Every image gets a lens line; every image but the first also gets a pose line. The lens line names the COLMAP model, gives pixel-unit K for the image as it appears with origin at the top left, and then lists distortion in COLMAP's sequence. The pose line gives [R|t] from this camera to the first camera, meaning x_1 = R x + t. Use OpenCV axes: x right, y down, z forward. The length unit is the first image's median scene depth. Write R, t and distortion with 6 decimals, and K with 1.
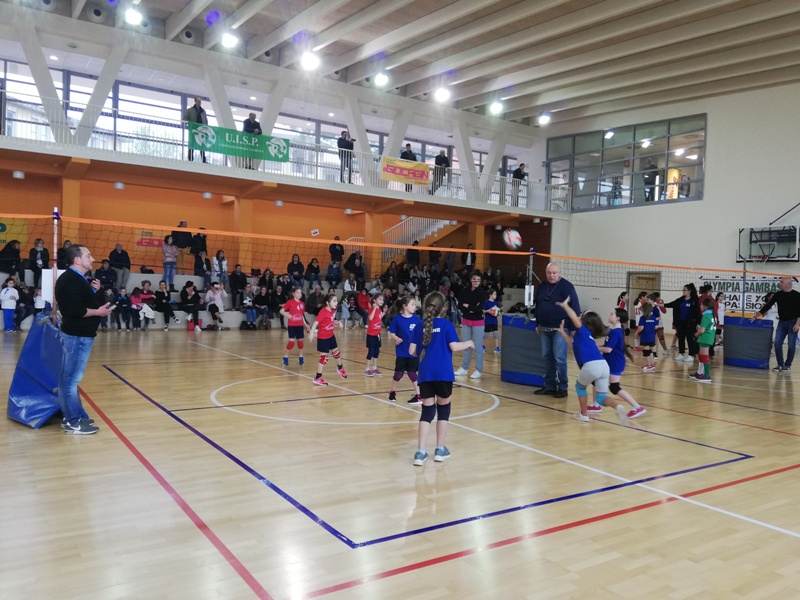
lens RADIAL K [[642.6, 0, 407.0], [0, 642.6, 303.4], [0, 0, 1]] dist [0.039054, -0.043759]
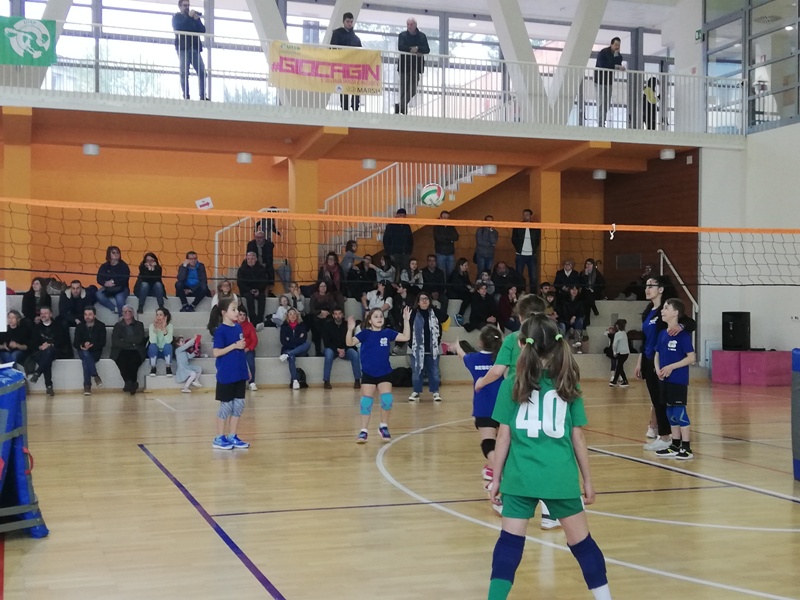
lens RADIAL K [[1130.2, 0, 402.0], [0, 1130.2, 299.2], [0, 0, 1]] dist [0.073449, 0.000000]
pose [[0.964187, -0.031191, -0.263382, 0.246193], [0.021856, 0.999027, -0.038300, 0.004598], [0.264320, 0.031172, 0.963931, 0.166605]]
